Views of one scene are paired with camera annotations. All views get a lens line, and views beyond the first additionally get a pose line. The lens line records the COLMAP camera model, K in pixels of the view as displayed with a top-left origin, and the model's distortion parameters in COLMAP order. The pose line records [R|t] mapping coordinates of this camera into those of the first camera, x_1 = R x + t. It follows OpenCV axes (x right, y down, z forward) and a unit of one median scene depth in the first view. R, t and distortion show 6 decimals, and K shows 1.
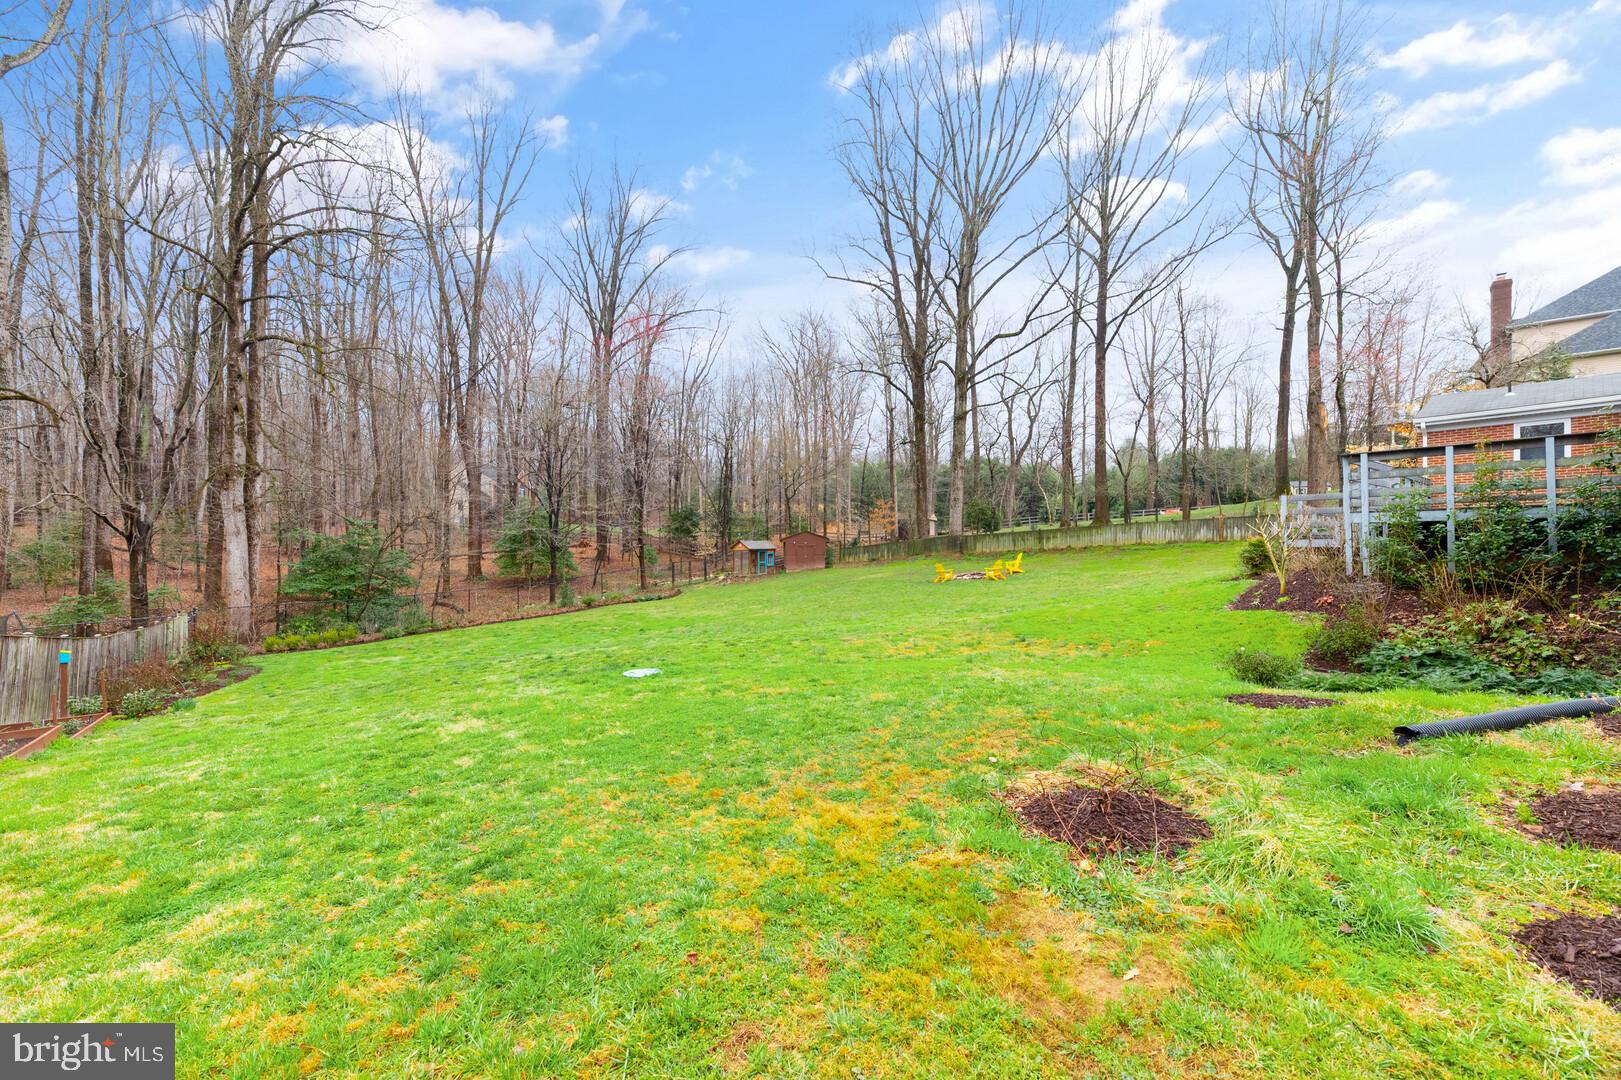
lens RADIAL K [[633.8, 0, 790.6], [0, 633.8, 545.0], [0, 0, 1]] dist [-0.000815, -0.000072]
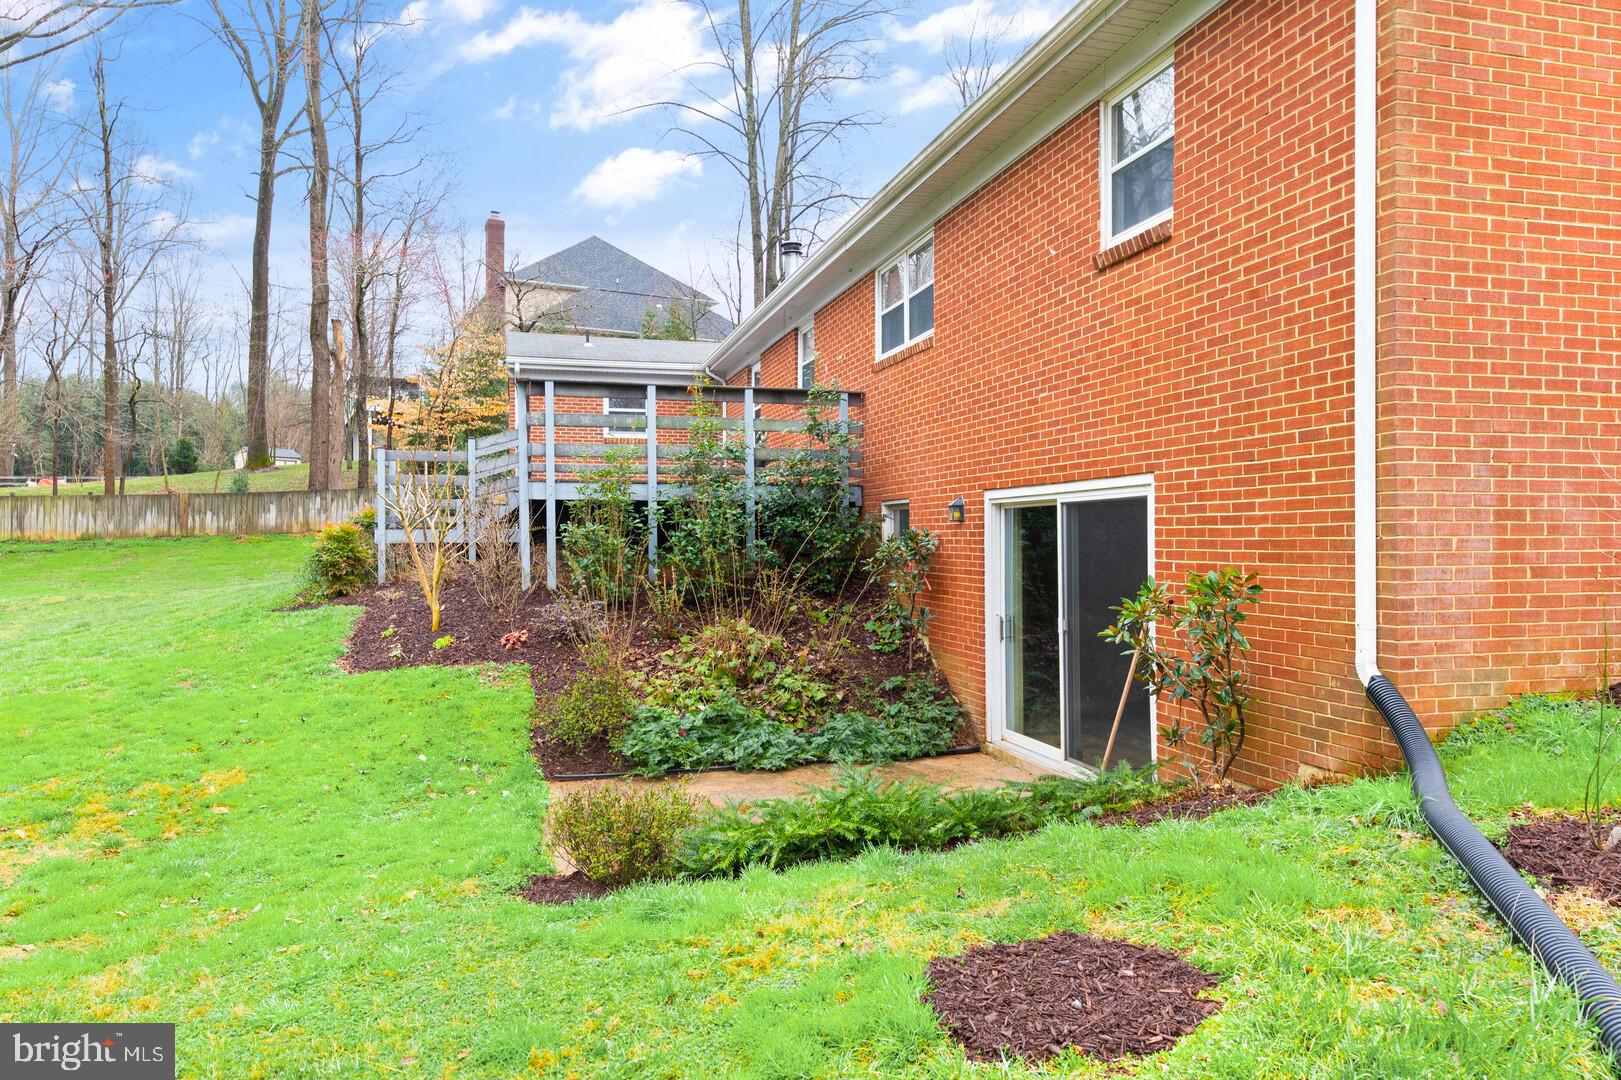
lens RADIAL K [[1056.5, 0, 810.5], [0, 1056.5, 540.0], [0, 0, 1]] dist [0.026625, -0.002813]
pose [[0.387265, 0.006672, 0.921944, 0.027221], [-0.001696, 0.999977, -0.006524, 0.002292], [-0.921967, 0.000962, 0.387267, 0.111609]]
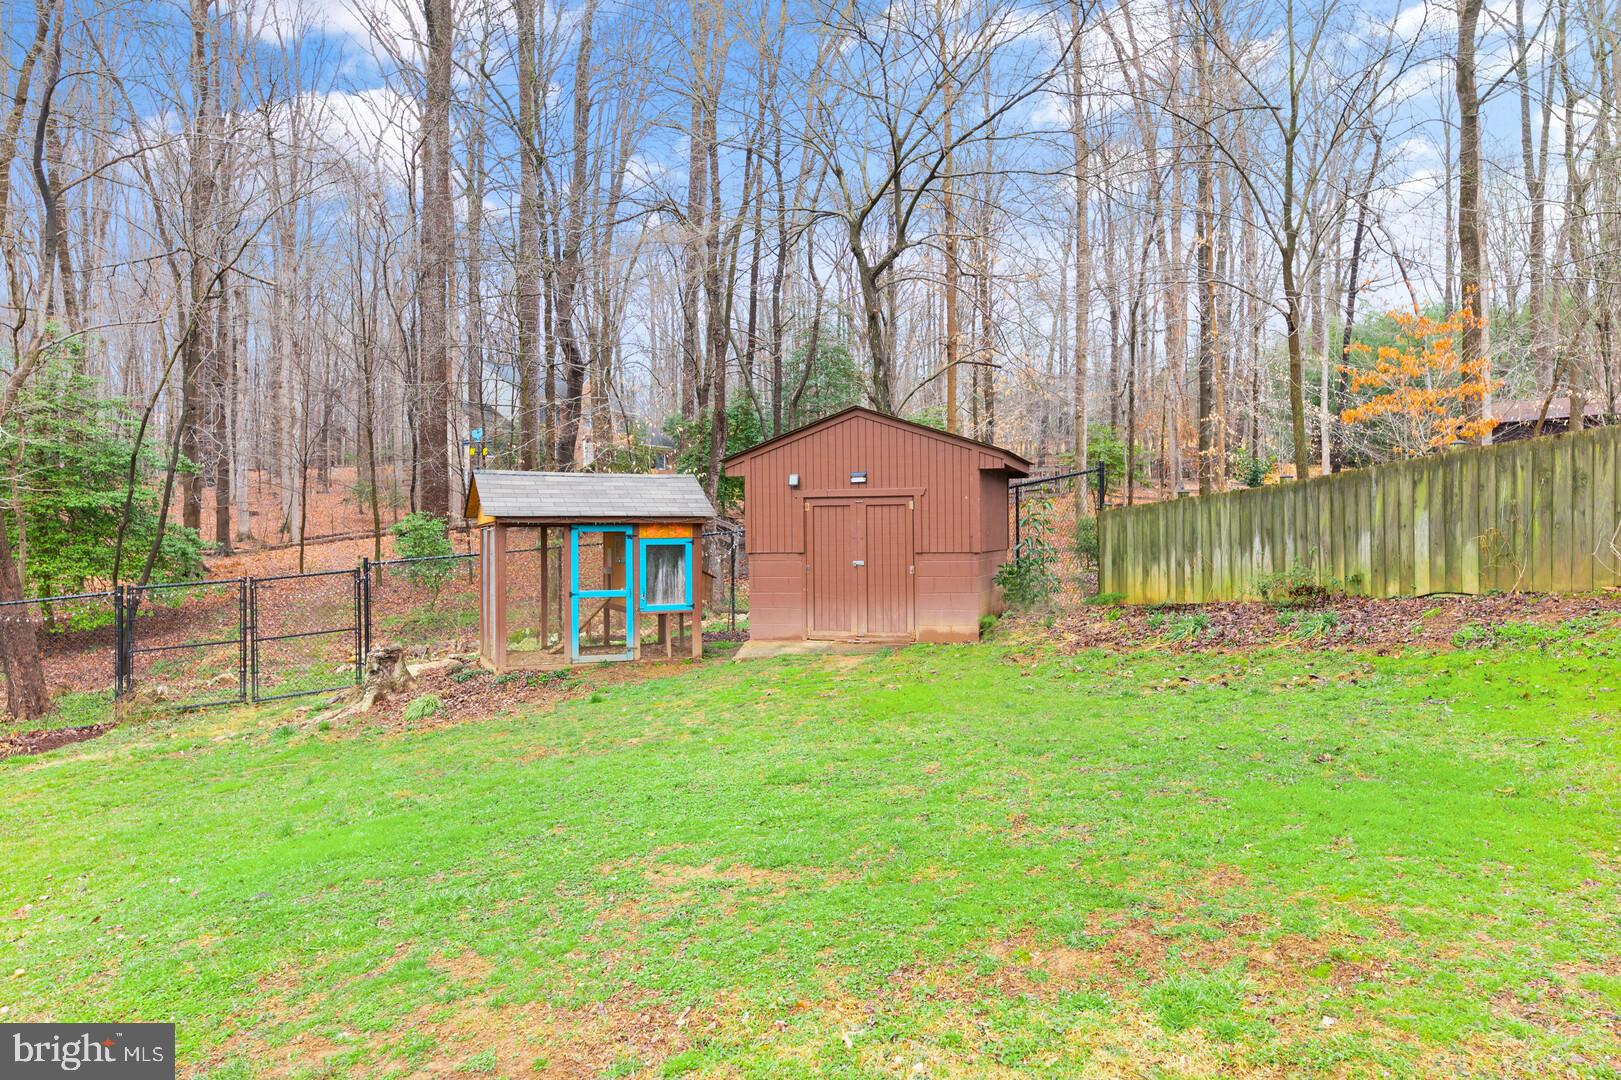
lens RADIAL K [[1056.5, 0, 810.5], [0, 1056.5, 540.0], [0, 0, 1]] dist [0.026625, -0.002813]
pose [[0.925174, 0.003513, -0.379527, 0.150196], [0.000318, 0.999950, 0.010032, 0.012557], [0.379543, -0.009402, 0.925126, 0.963822]]
